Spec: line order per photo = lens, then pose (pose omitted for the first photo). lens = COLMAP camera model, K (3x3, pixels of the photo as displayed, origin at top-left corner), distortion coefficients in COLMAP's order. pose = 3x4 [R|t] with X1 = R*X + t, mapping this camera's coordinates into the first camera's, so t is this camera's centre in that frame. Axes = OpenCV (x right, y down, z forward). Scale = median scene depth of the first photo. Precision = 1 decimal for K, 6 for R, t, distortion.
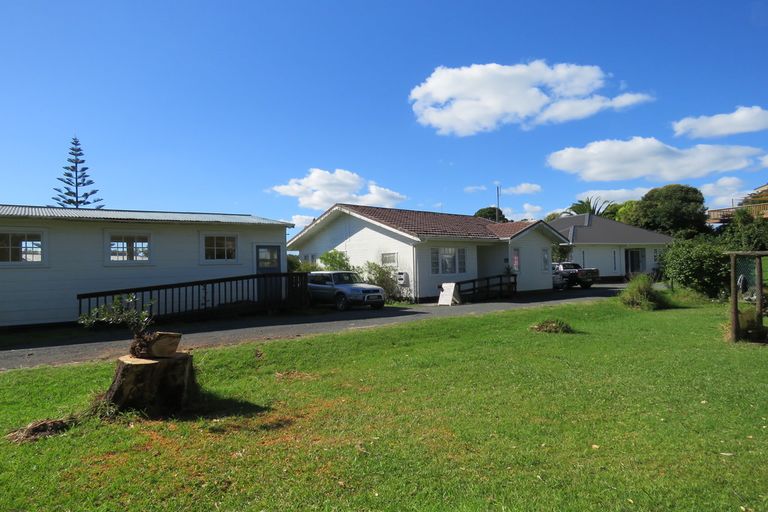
lens RADIAL K [[505.0, 0, 384.0], [0, 505.0, 256.0], [0, 0, 1]] dist [-0.000437, 0.000985]
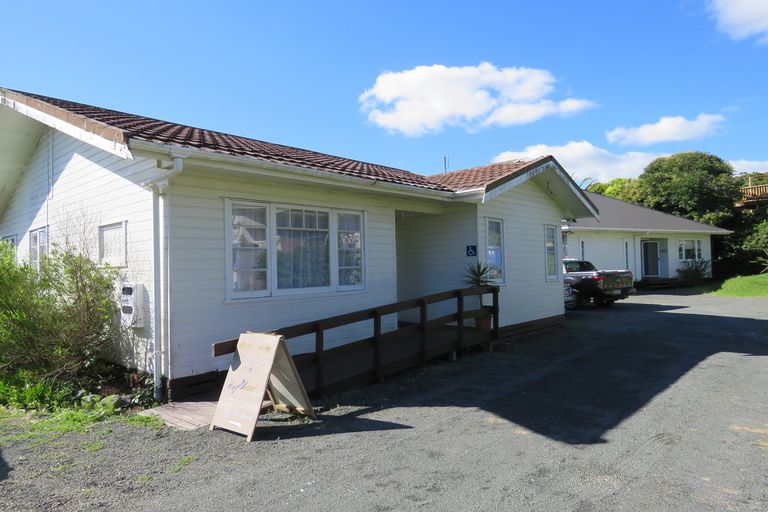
lens RADIAL K [[505.0, 0, 384.0], [0, 505.0, 256.0], [0, 0, 1]] dist [-0.000437, 0.000985]
pose [[0.994682, -0.002806, 0.102959, 0.079899], [0.003288, 0.999984, -0.004509, 0.008606], [-0.102945, 0.004823, 0.994675, 0.366542]]
